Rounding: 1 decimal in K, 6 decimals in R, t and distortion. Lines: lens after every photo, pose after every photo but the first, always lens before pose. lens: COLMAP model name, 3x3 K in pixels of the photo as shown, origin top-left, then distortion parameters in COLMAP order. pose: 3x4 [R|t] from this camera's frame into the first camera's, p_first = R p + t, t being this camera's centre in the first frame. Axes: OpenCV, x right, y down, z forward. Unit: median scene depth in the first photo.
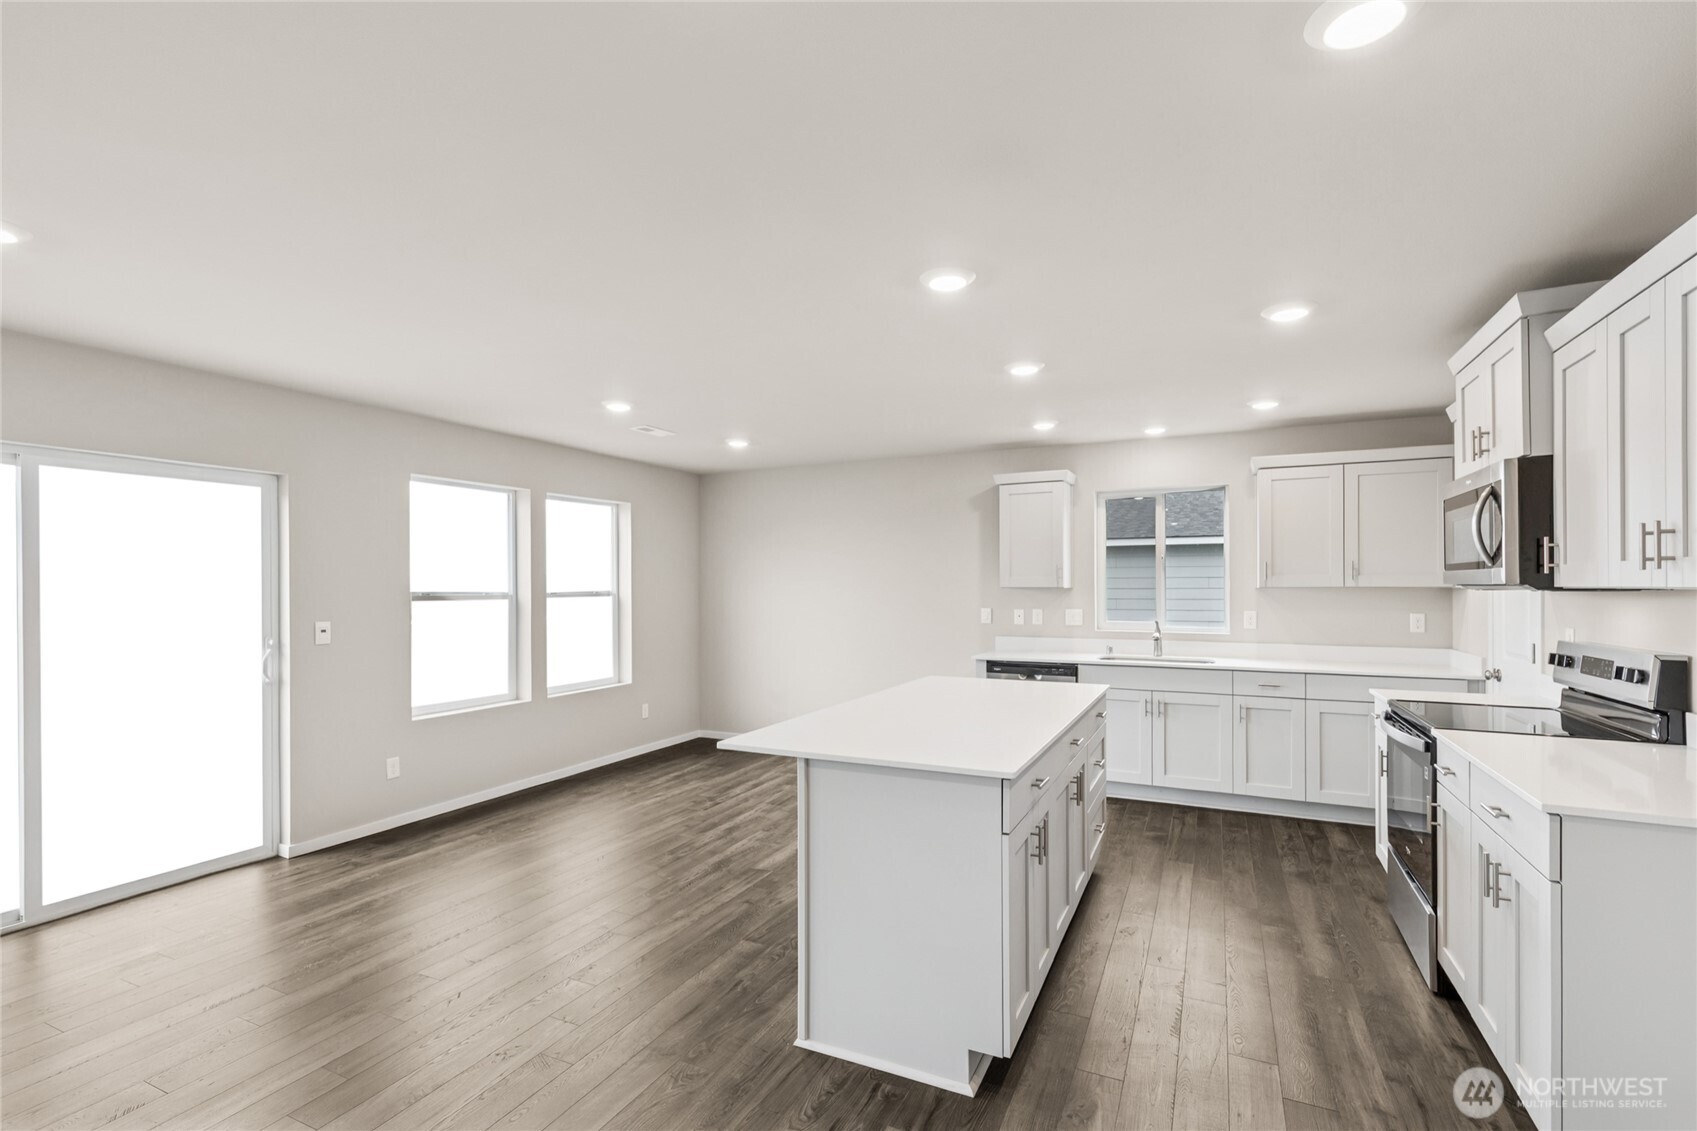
lens RADIAL K [[770.7, 0, 857.2], [0, 770.7, 573.8], [0, 0, 1]] dist [0.011988, -0.001189]
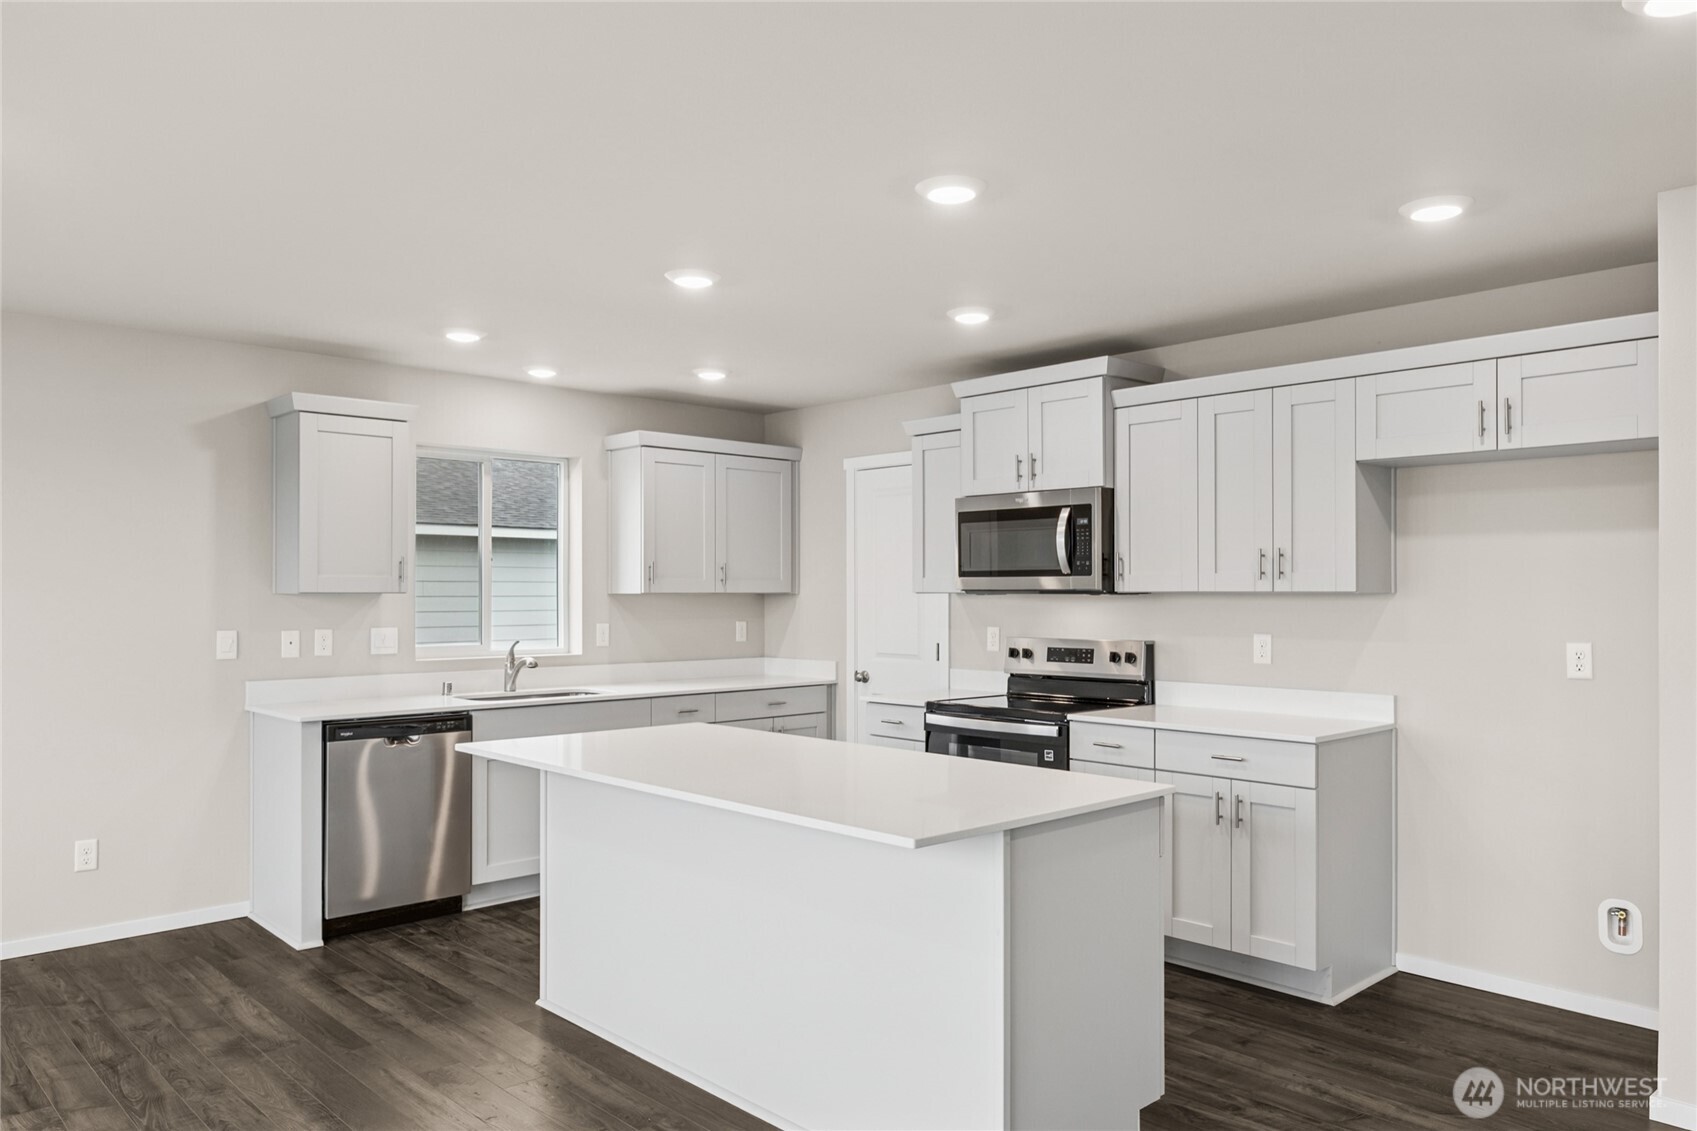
lens RADIAL K [[1137.6, 0, 864.4], [0, 1137.6, 567.9], [0, 0, 1]] dist [0.002013, -0.003192]
pose [[0.396594, 0.021983, 0.917731, -0.485247], [-0.014624, 0.999738, -0.017628, 0.008458], [-0.917878, -0.006430, 0.396811, 0.315712]]
